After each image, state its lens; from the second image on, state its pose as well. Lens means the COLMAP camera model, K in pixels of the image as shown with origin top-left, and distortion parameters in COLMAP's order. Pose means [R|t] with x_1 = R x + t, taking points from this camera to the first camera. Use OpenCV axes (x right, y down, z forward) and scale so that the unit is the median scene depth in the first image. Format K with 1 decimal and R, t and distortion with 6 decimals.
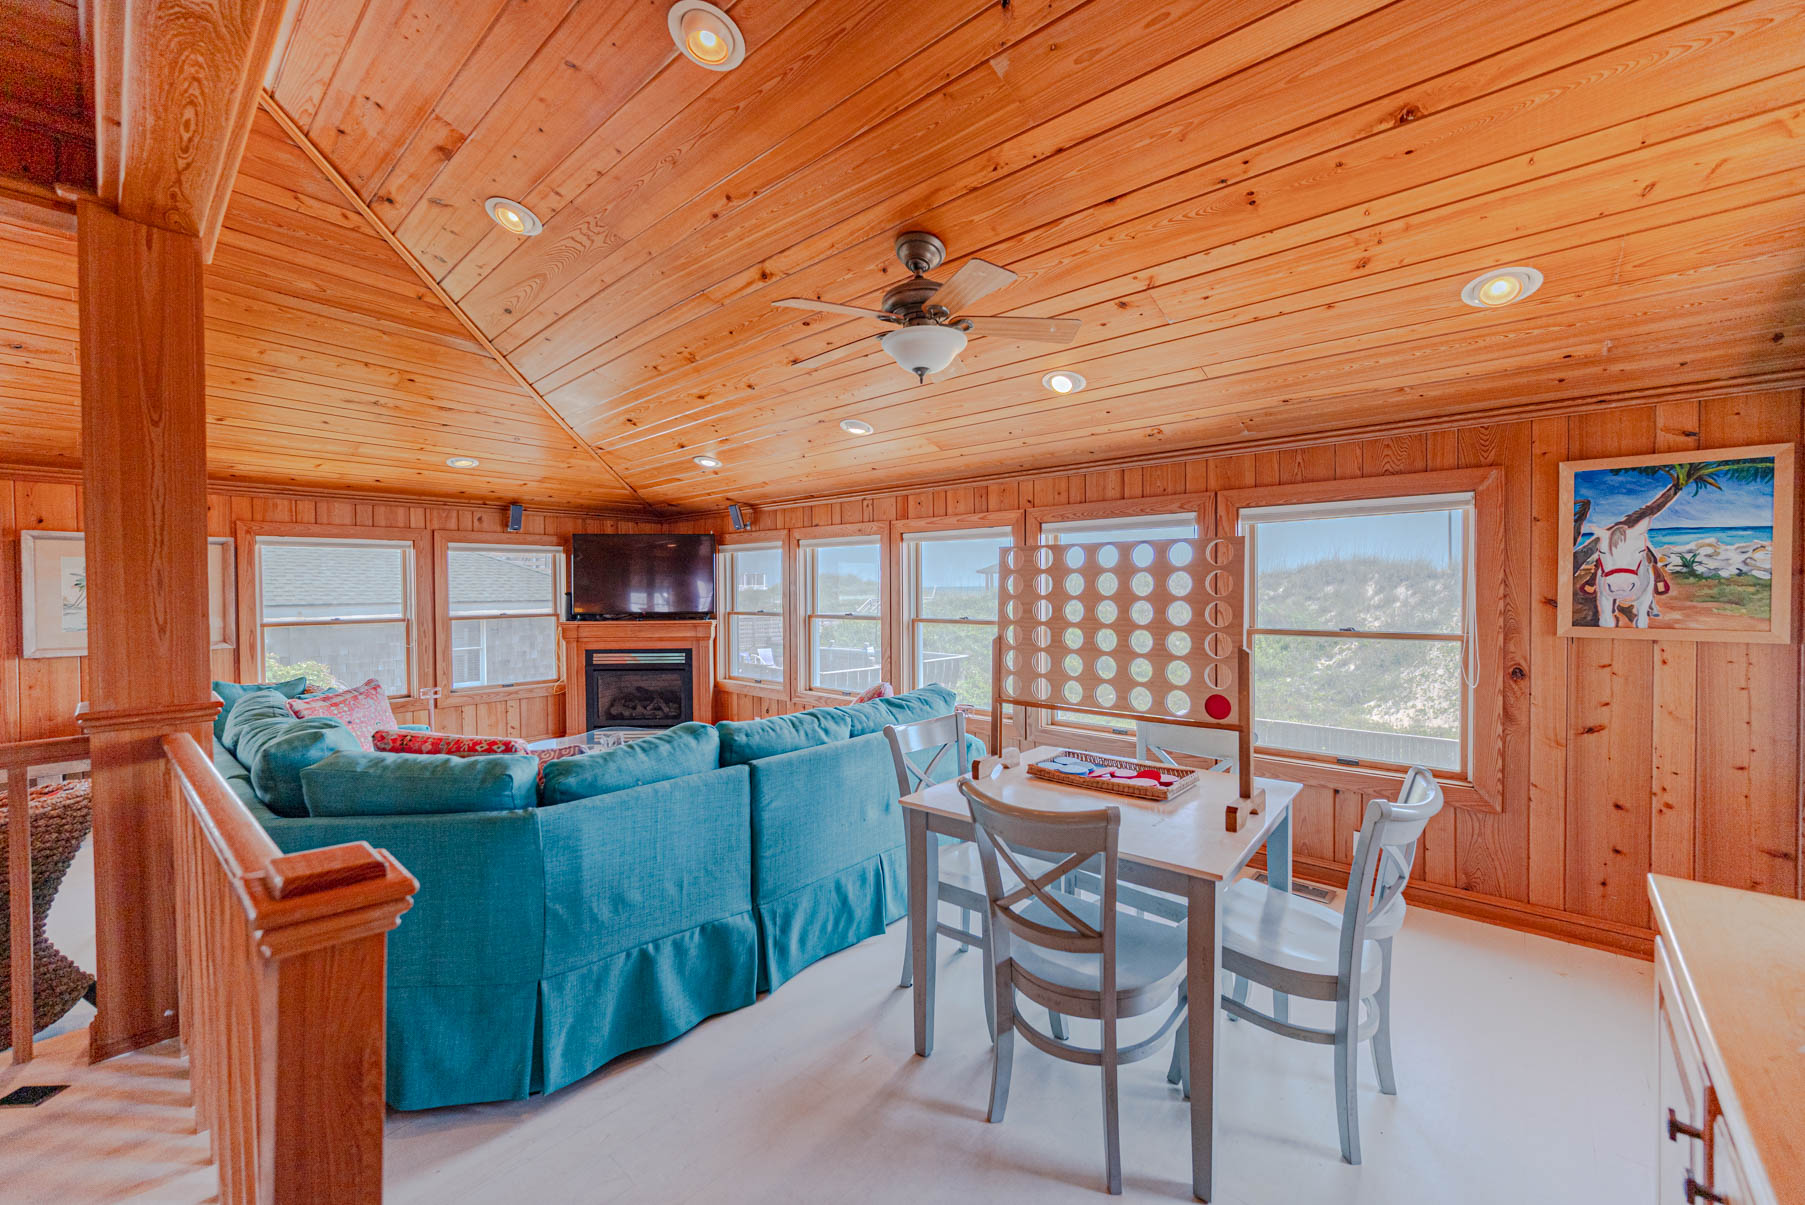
lens RADIAL K [[709.2, 0, 914.8], [0, 709.2, 598.8], [0, 0, 1]] dist [0.002907, -0.000842]
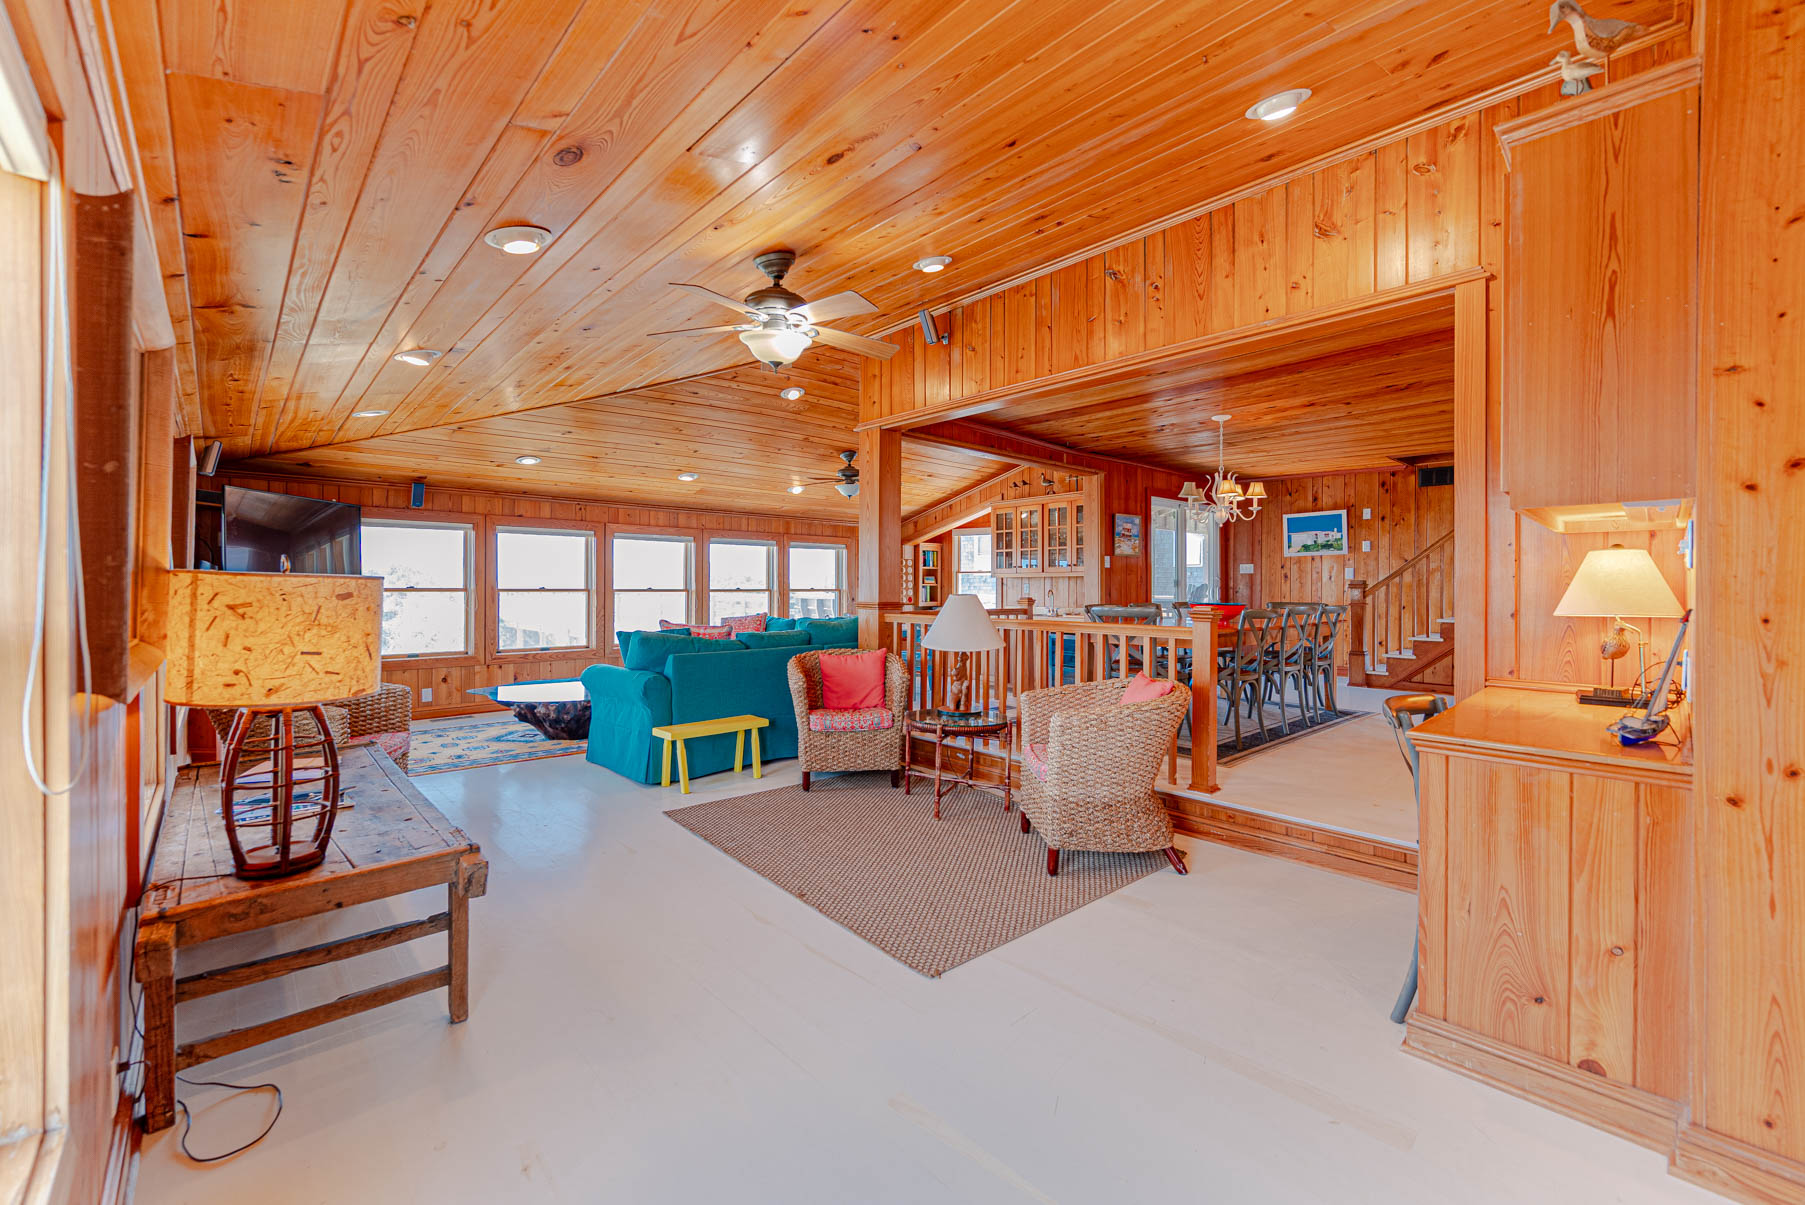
lens RADIAL K [[709.2, 0, 896.3], [0, 709.2, 590.1], [0, 0, 1]] dist [0.002907, -0.000842]
pose [[0.099594, 0.001875, 0.995026, -1.258087], [0.012052, 0.999923, -0.003091, 0.035792], [-0.994955, 0.012300, 0.099564, 0.221062]]
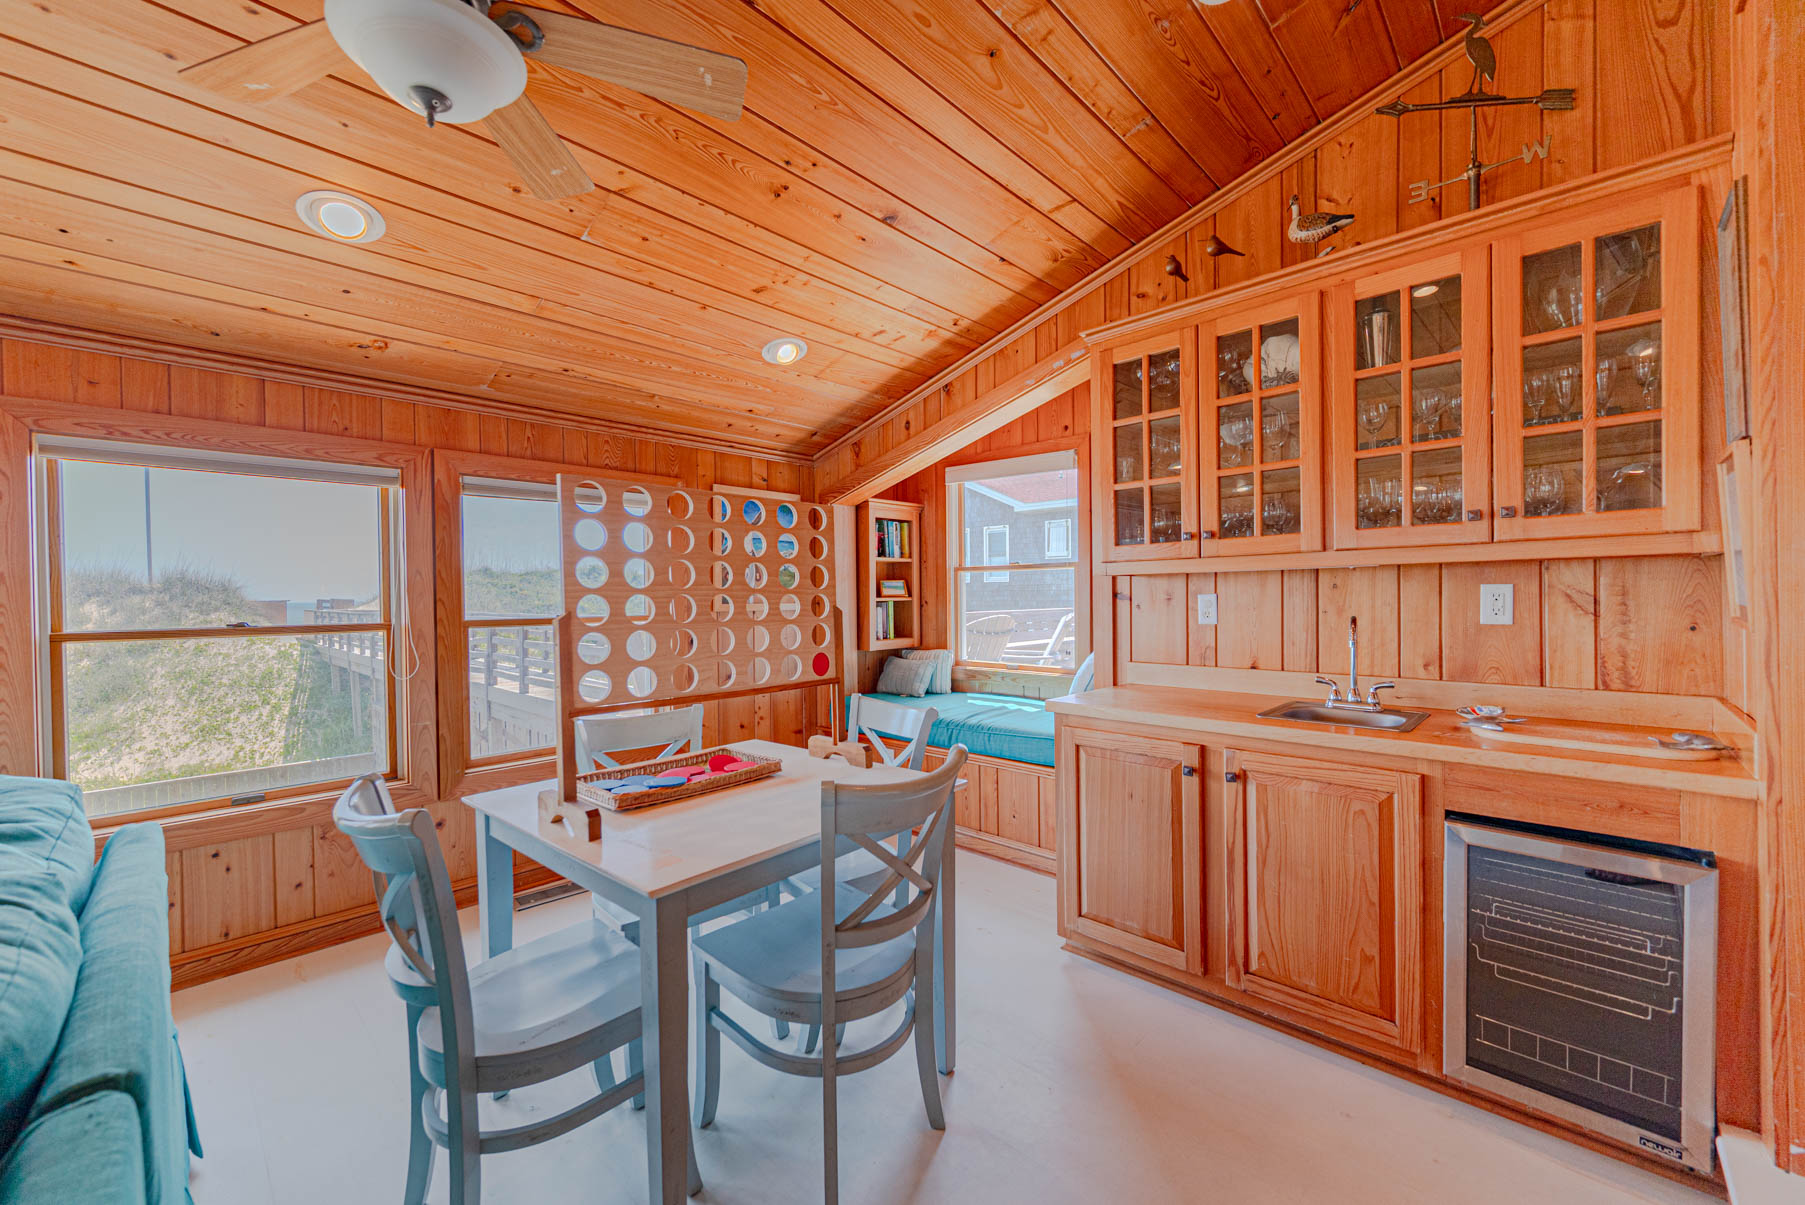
lens RADIAL K [[709.2, 0, 894.4], [0, 709.2, 605.2], [0, 0, 1]] dist [0.002907, -0.000842]
pose [[0.051384, -0.005841, 0.998662, -0.205209], [0.027401, 0.999615, 0.004437, 0.020538], [-0.998303, 0.027136, 0.051525, 0.275763]]
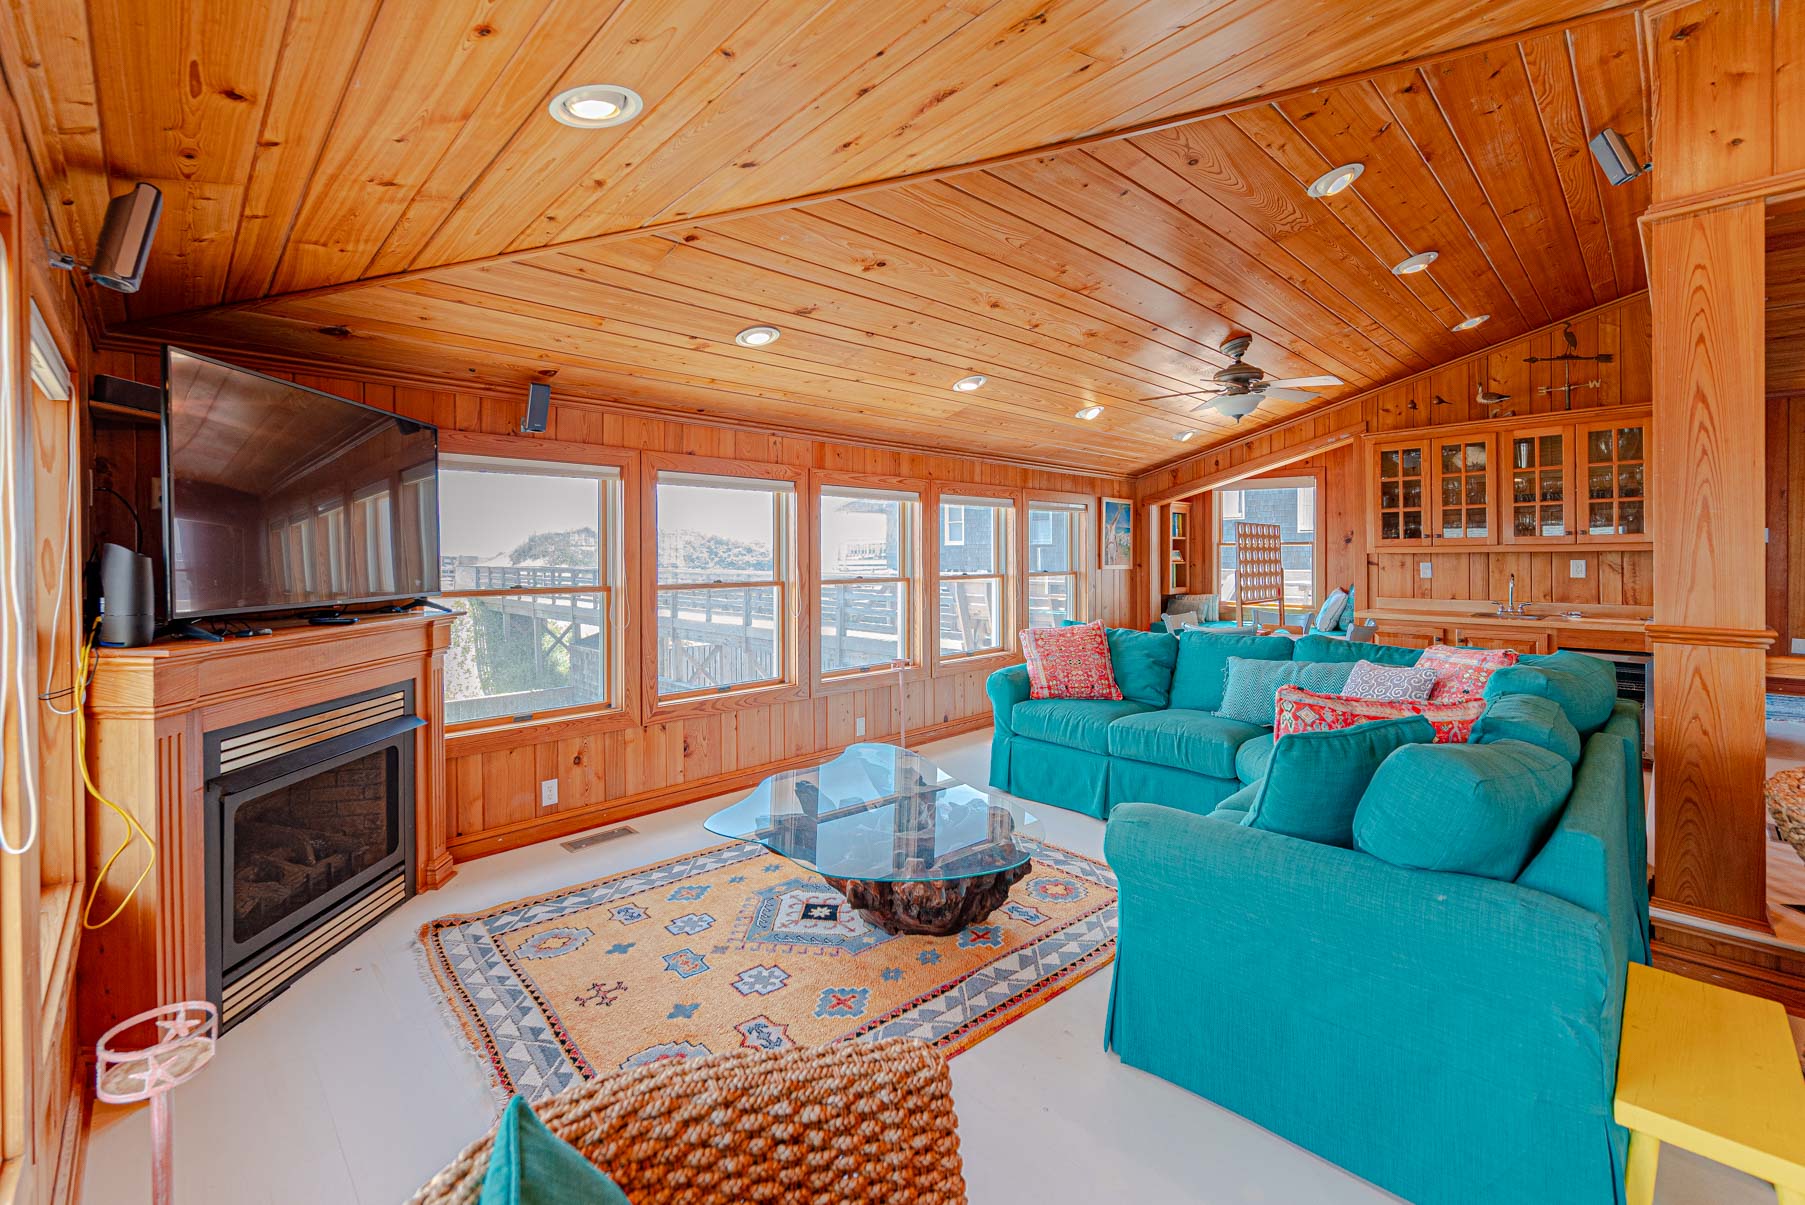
lens RADIAL K [[748.6, 0, 852.3], [0, 748.6, 556.2], [0, 0, 1]] dist [0.001762, 0.000444]
pose [[0.116176, 0.006766, 0.993206, -0.810588], [0.020671, 0.999744, -0.009228, 0.005542], [-0.993014, 0.021603, 0.116006, 0.738719]]
